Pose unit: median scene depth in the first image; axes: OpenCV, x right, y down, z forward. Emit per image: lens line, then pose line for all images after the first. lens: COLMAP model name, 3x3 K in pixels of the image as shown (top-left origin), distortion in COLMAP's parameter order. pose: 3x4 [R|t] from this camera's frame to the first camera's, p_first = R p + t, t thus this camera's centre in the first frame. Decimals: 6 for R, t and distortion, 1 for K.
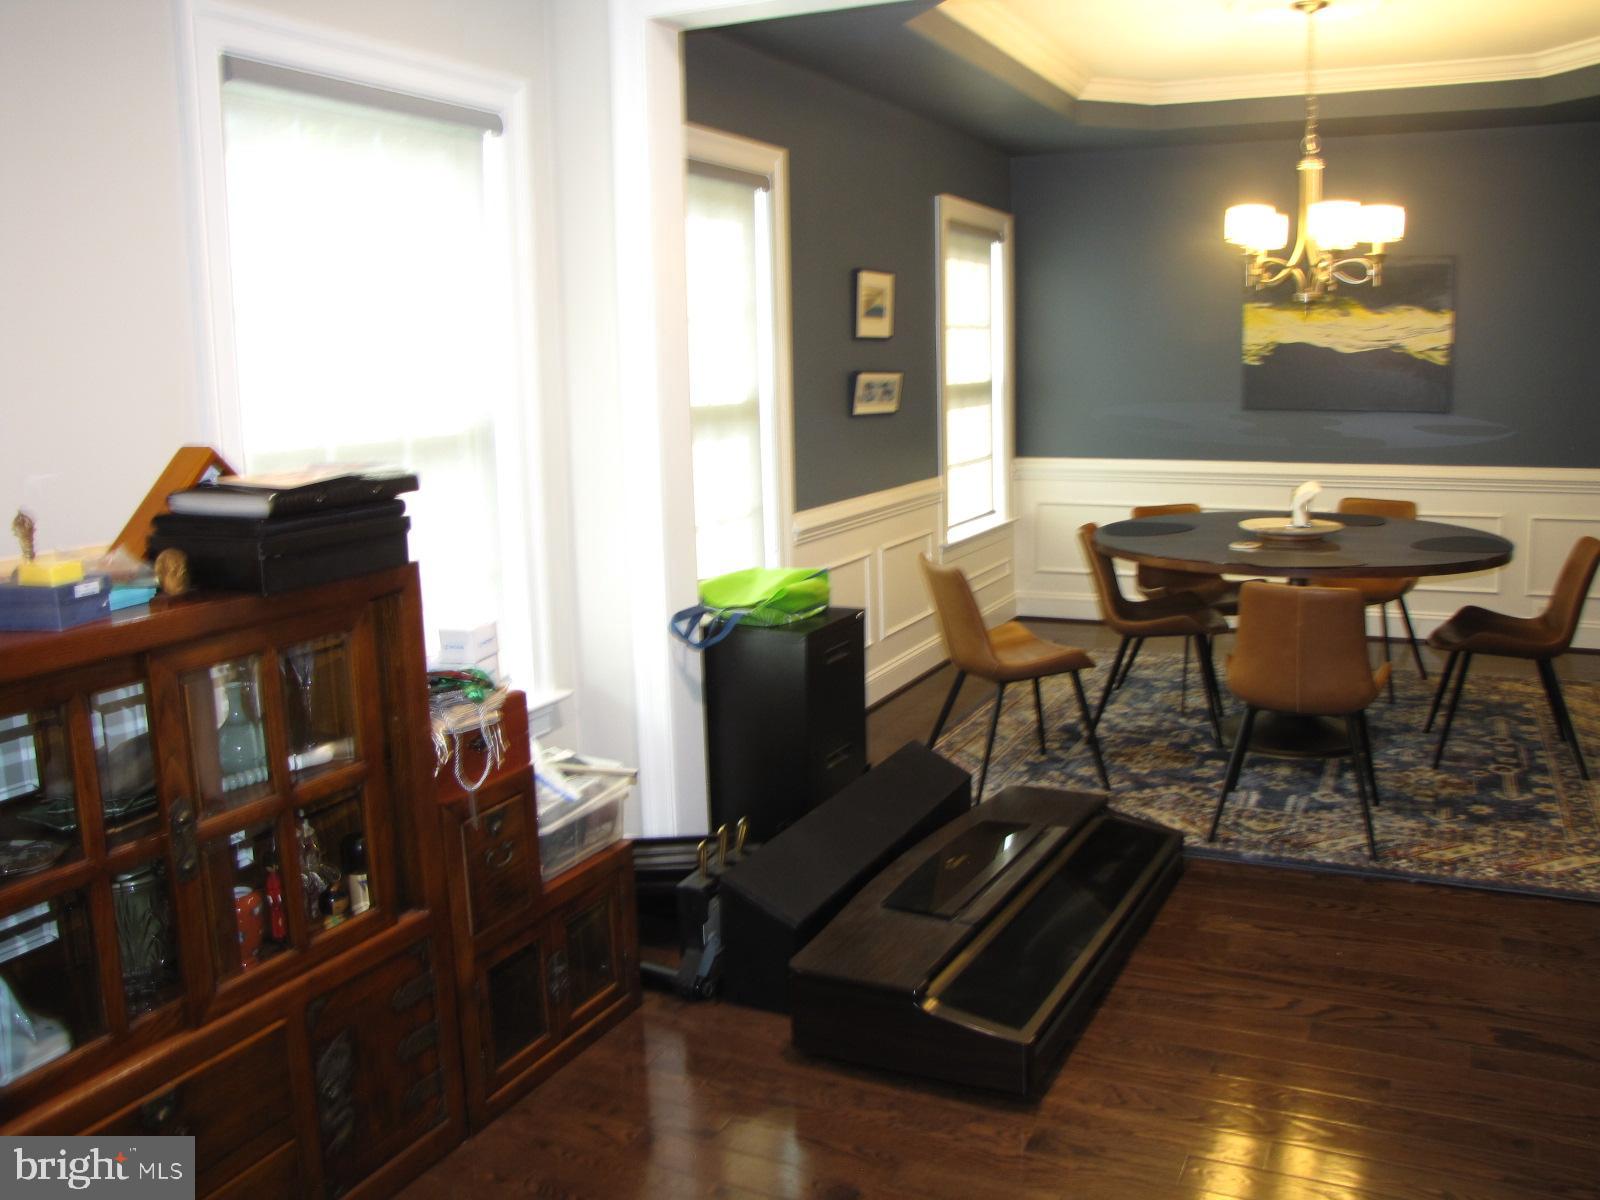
lens RADIAL K [[1345.0, 0, 809.1], [0, 1345.0, 562.2], [0, 0, 1]] dist [-0.192064, 0.208951]
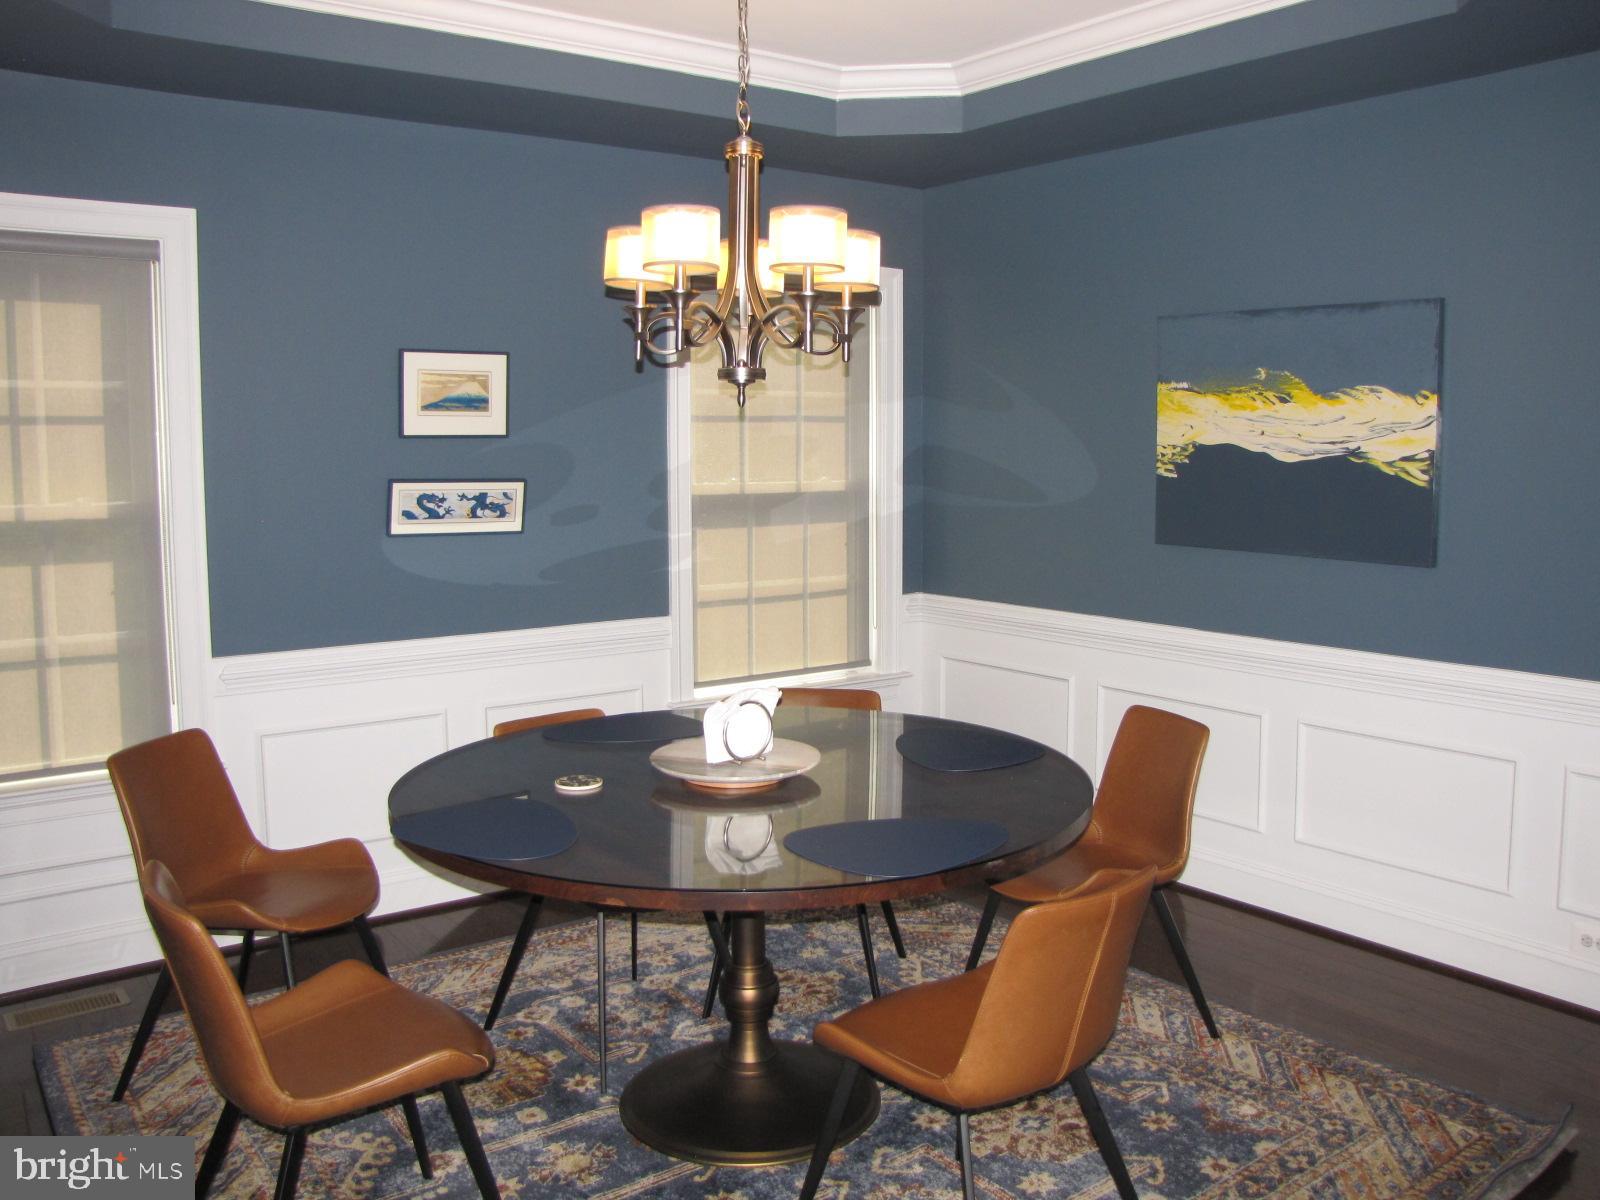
lens RADIAL K [[1345.0, 0, 809.1], [0, 1345.0, 562.2], [0, 0, 1]] dist [-0.192064, 0.208951]
pose [[0.884226, 0.060019, -0.463186, 0.517954], [-0.085252, 0.995789, -0.033715, -0.075599], [0.459212, 0.069299, 0.885619, 0.362858]]
